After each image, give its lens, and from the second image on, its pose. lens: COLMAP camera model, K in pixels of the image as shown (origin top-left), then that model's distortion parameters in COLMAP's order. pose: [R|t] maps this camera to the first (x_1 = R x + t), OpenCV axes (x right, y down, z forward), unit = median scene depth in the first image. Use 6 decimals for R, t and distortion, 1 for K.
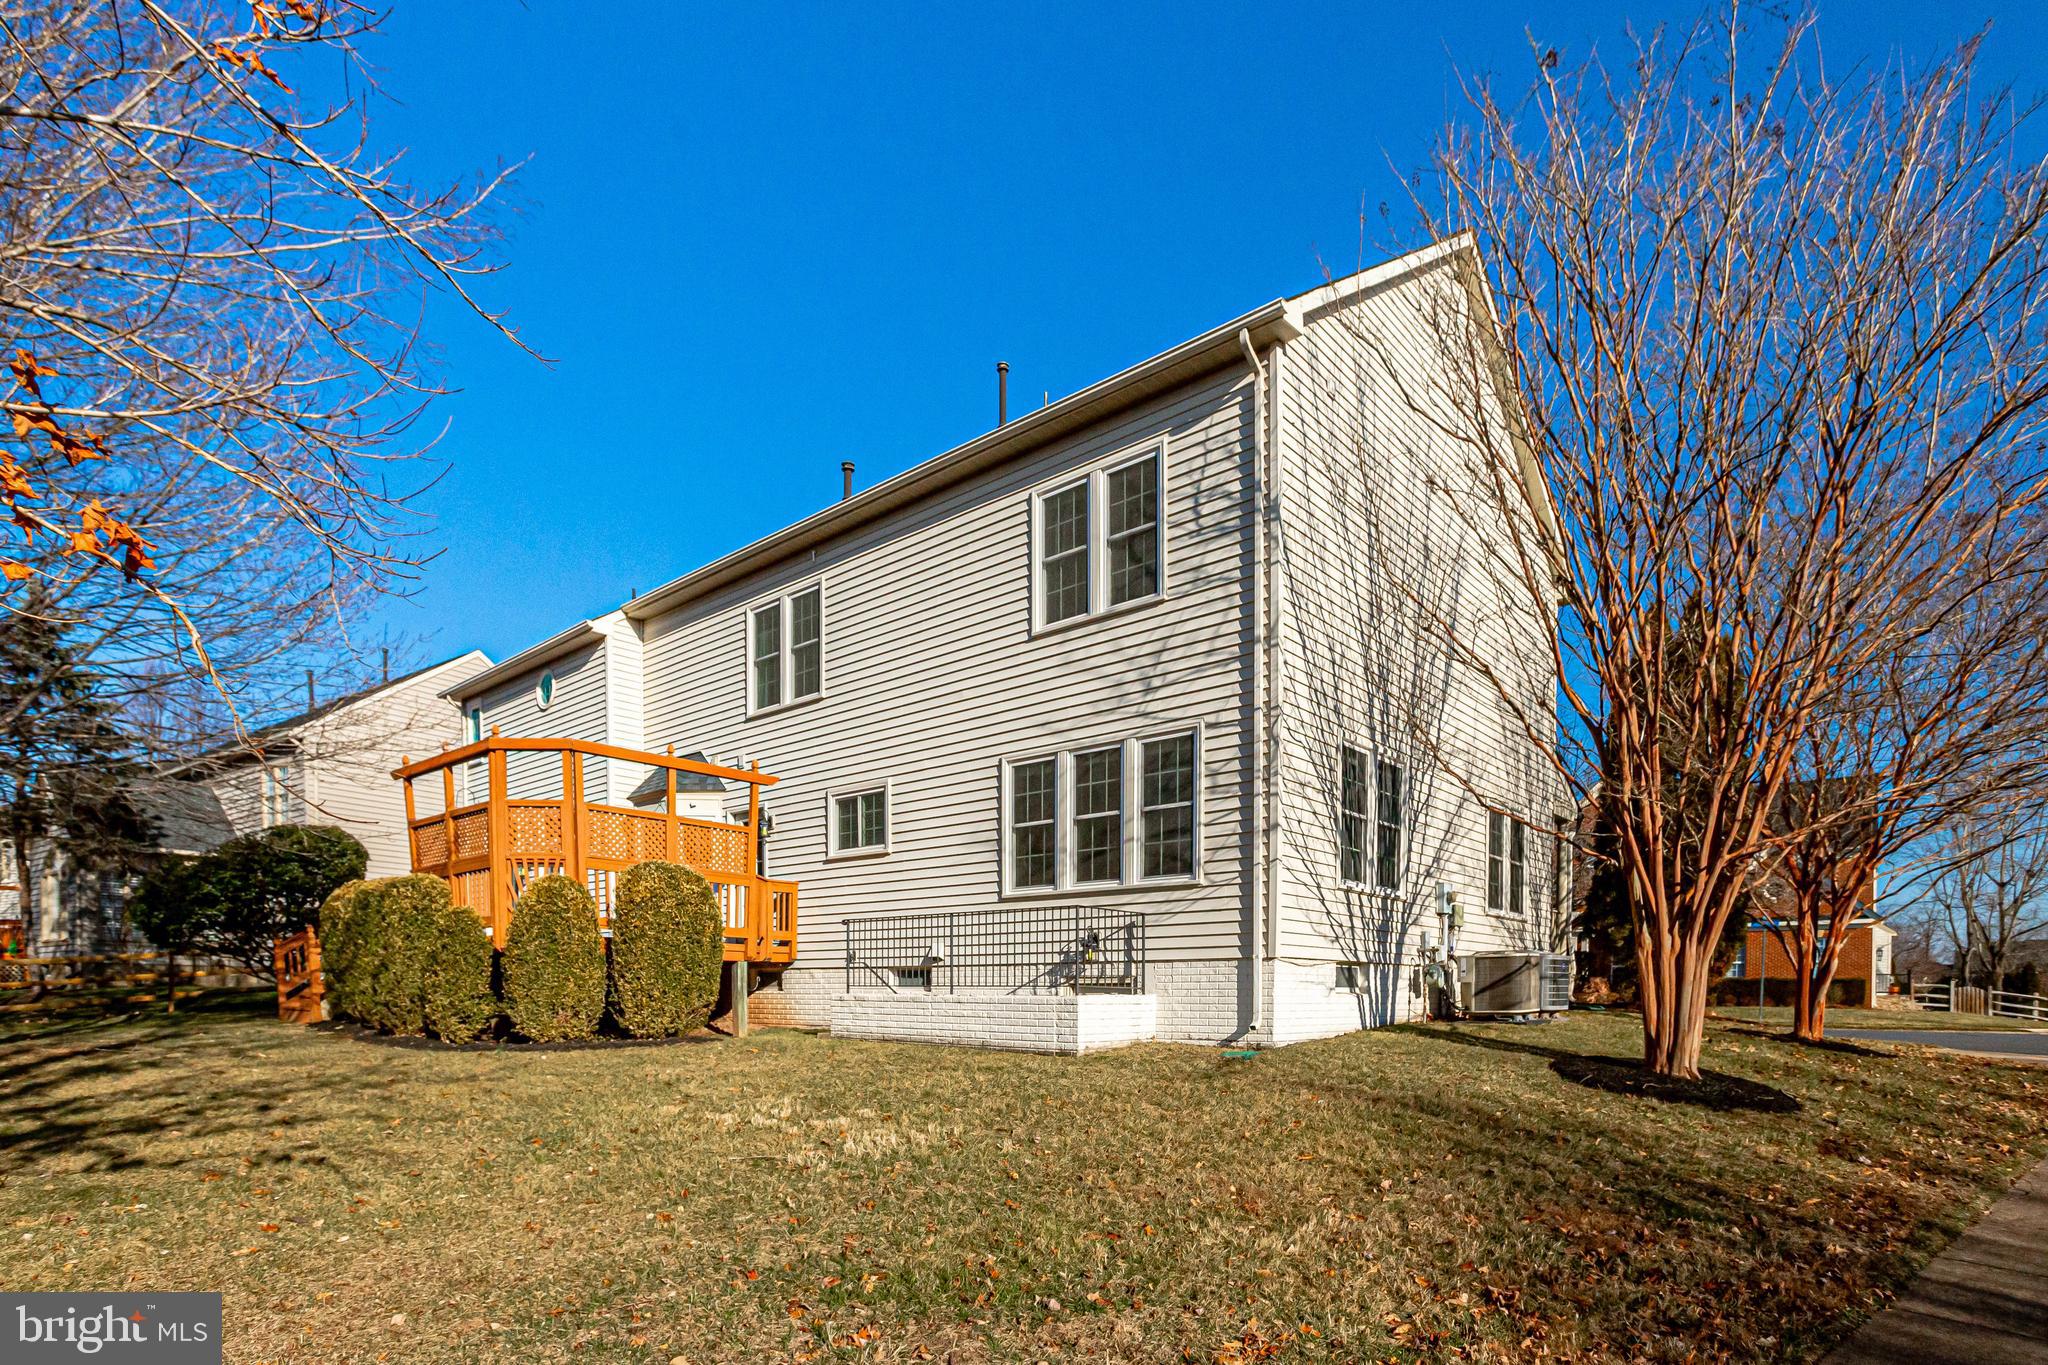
lens RADIAL K [[1005.7, 0, 1021.3], [0, 1005.7, 681.4], [0, 0, 1]] dist [0.000806, 0.000042]
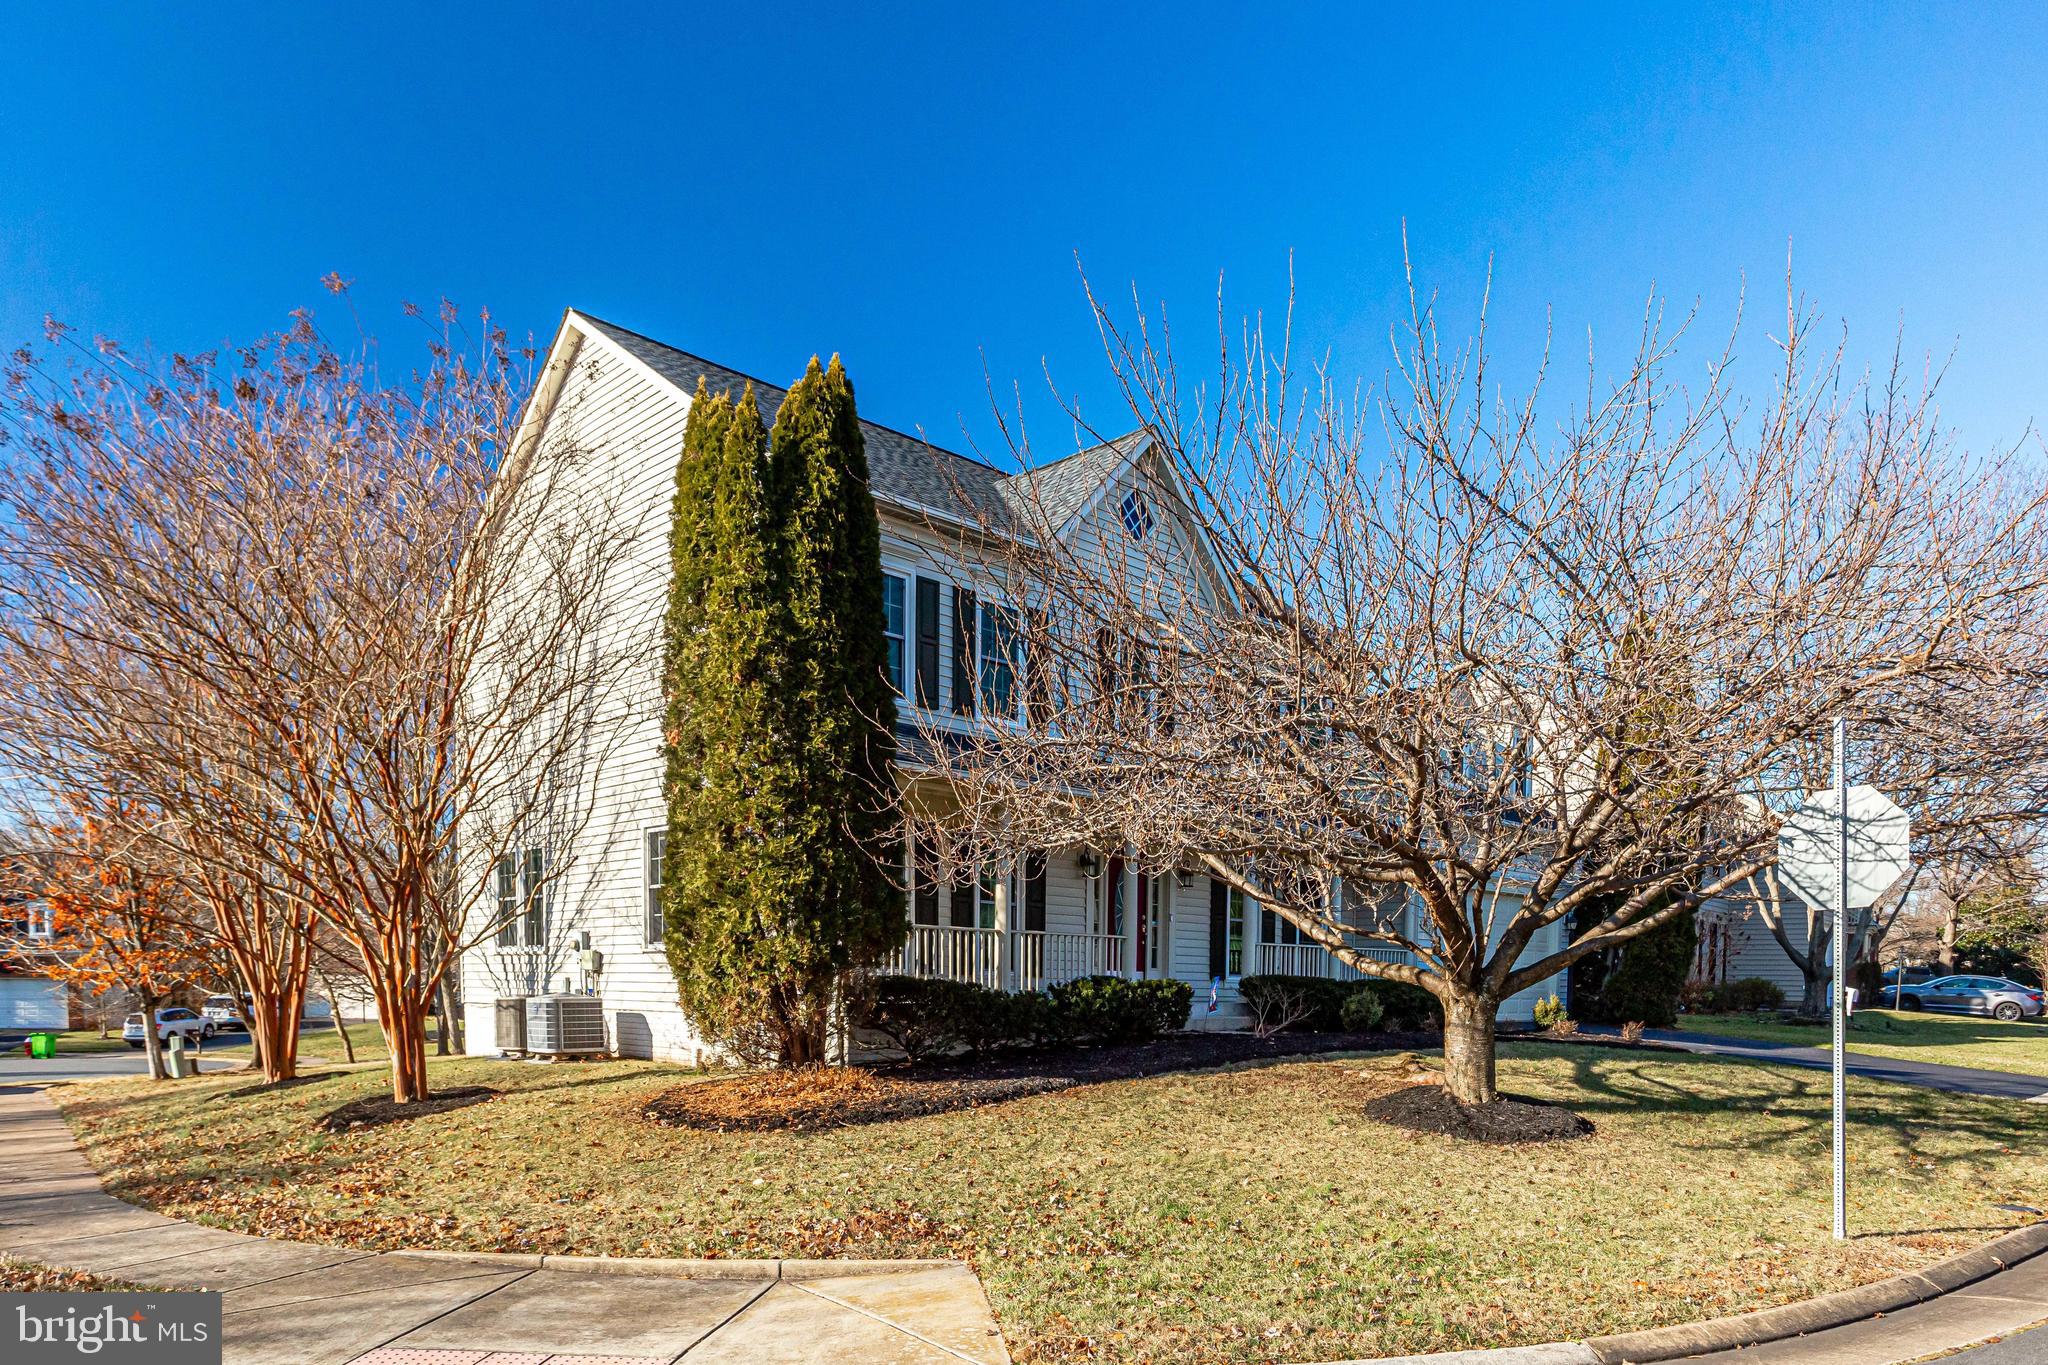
lens RADIAL K [[1345.3, 0, 1025.0], [0, 1345.3, 677.9], [0, 0, 1]] dist [0.000401, 0.000043]
pose [[0.765600, -0.031330, 0.642554, -0.180755], [0.023516, 0.999509, 0.020716, -0.115124], [-0.642887, -0.000750, 0.765961, -0.523741]]
